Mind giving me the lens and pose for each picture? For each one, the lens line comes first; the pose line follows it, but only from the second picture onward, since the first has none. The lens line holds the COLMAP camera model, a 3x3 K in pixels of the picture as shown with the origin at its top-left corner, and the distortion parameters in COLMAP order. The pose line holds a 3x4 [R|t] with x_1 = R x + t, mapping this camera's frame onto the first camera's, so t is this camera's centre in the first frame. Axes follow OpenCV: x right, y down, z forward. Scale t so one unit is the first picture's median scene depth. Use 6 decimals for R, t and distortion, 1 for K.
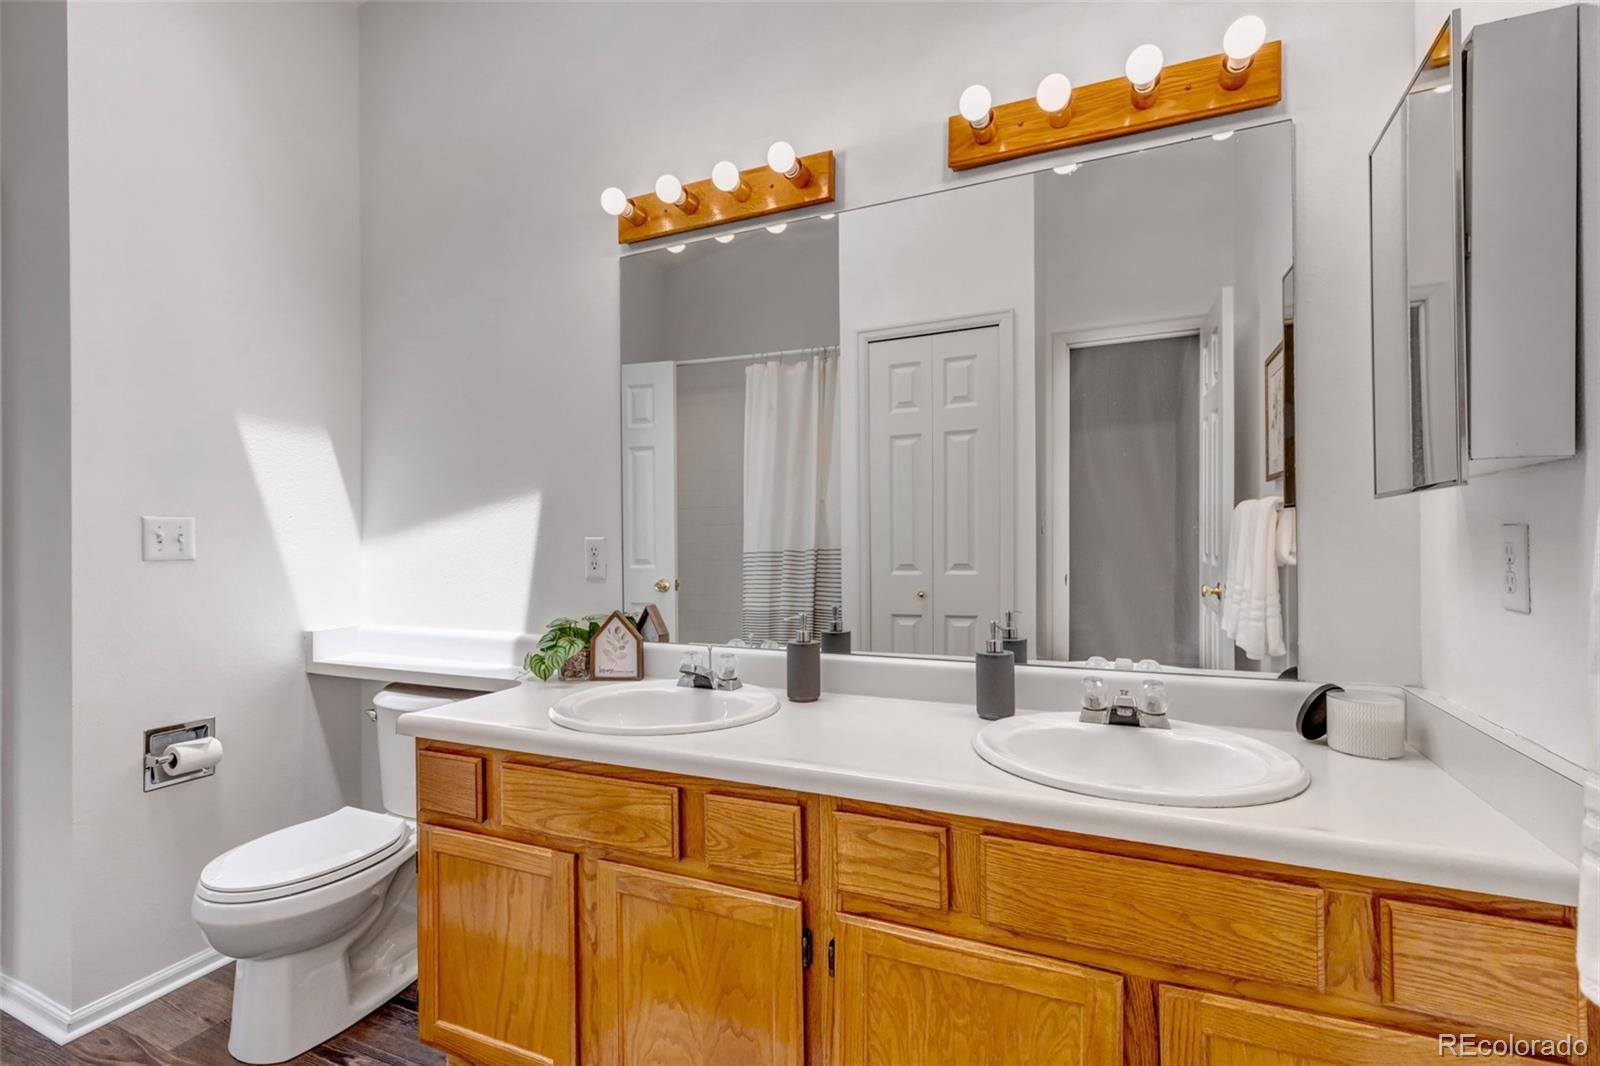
lens RADIAL K [[742.0, 0, 794.0], [0, 742.0, 542.4], [0, 0, 1]] dist [0.003679, 0.000088]
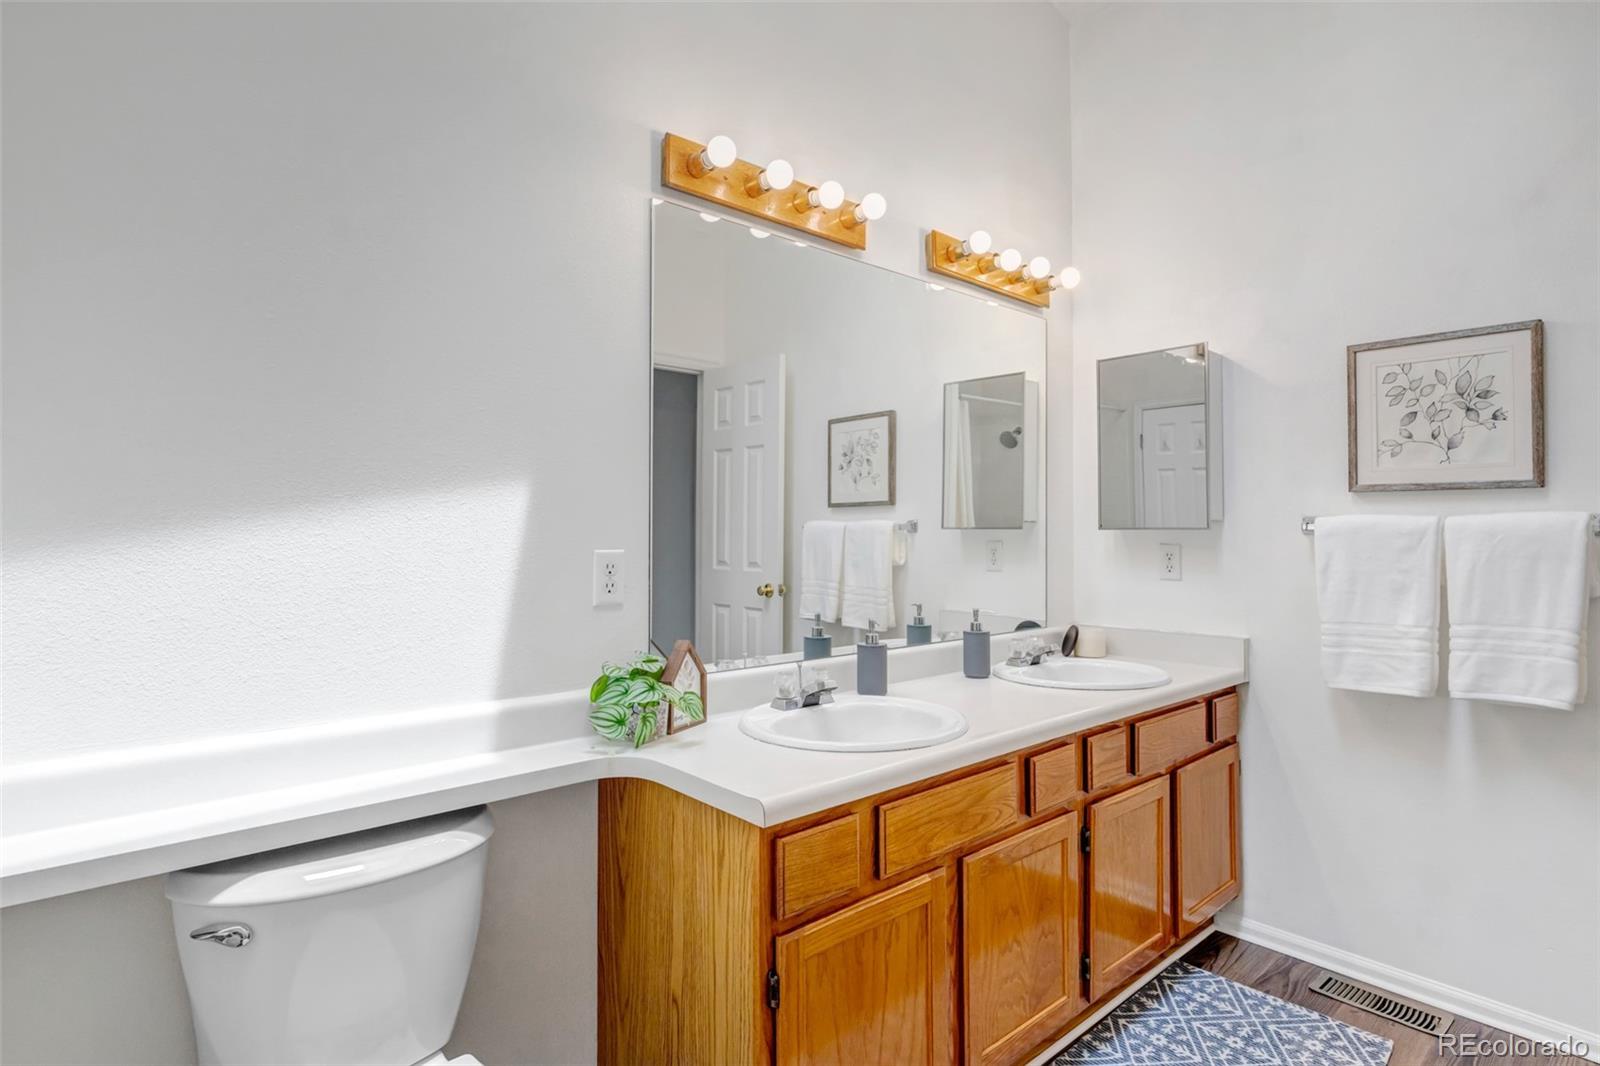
lens RADIAL K [[829.7, 0, 800.0], [0, 829.7, 533.0], [0, 0, 1]] dist [0.004268, 0.000160]
pose [[0.407728, 0.007634, 0.913072, -1.027160], [0.001941, 0.999956, -0.009228, -0.017437], [-0.913102, 0.005535, 0.407695, 0.520042]]
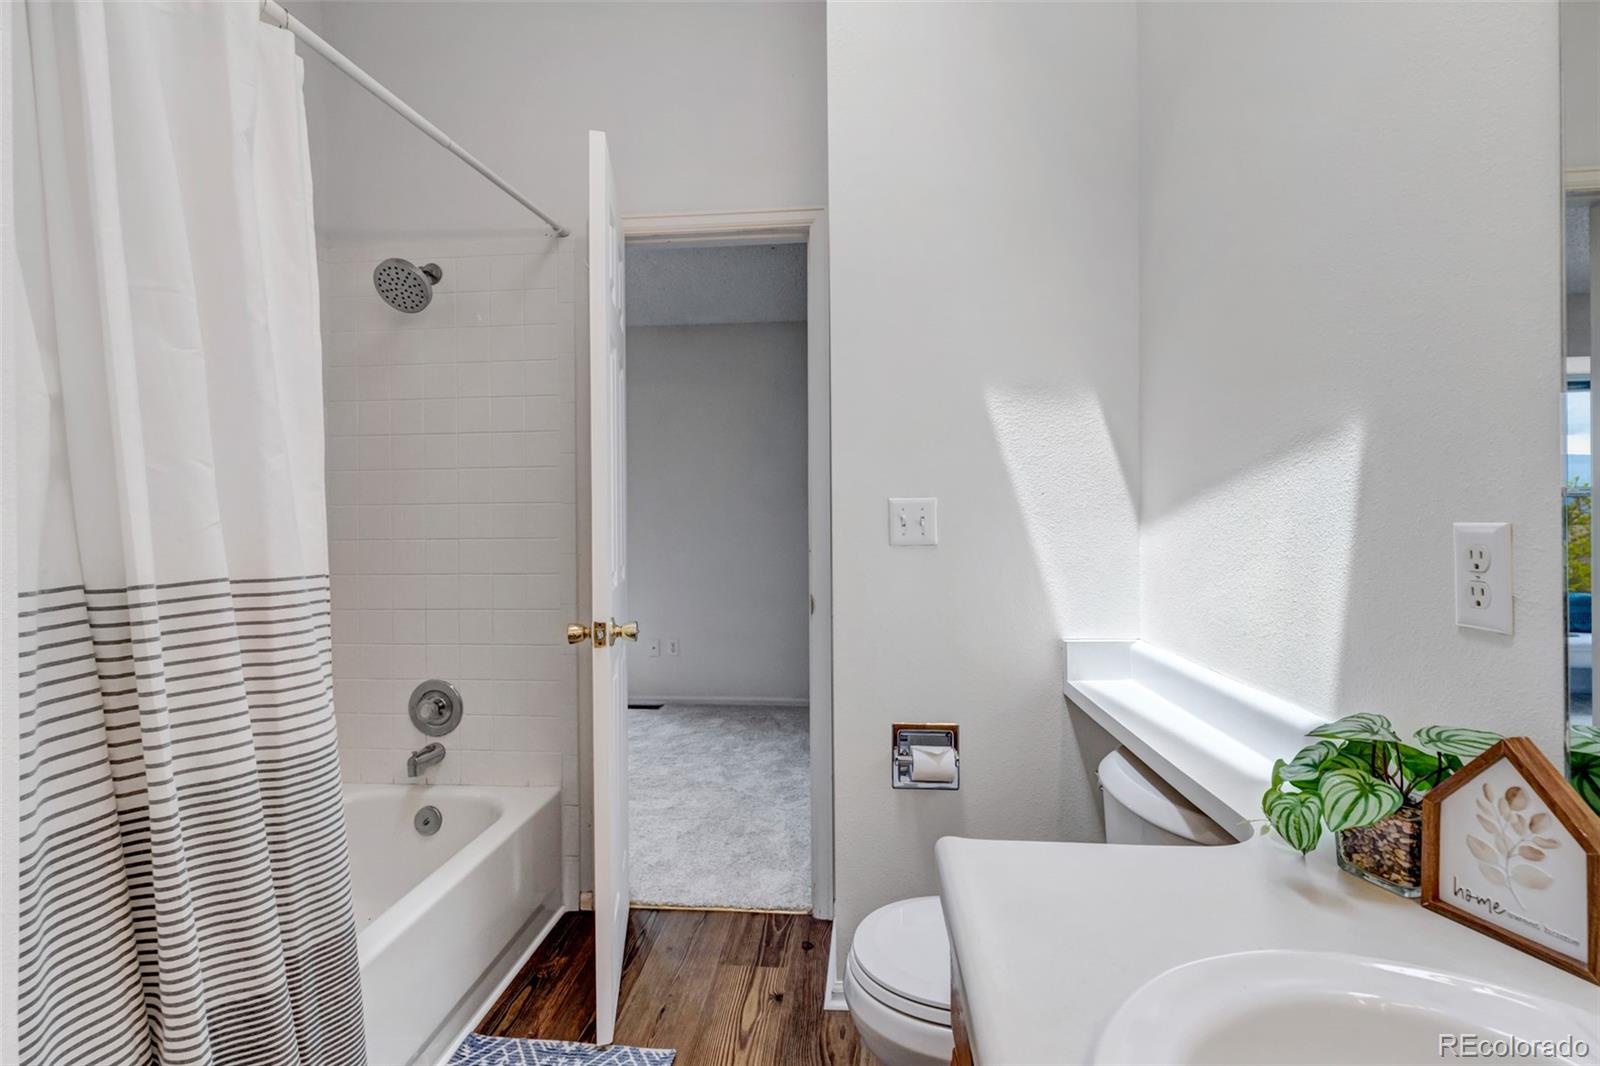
lens RADIAL K [[731.7, 0, 796.2], [0, 731.7, 514.8], [0, 0, 1]] dist [0.000599, -0.000413]
pose [[0.324531, -0.003133, -0.945870, -0.026137], [-0.001930, 0.999990, -0.003974, -0.010035], [0.945873, 0.003115, 0.324522, 0.582546]]
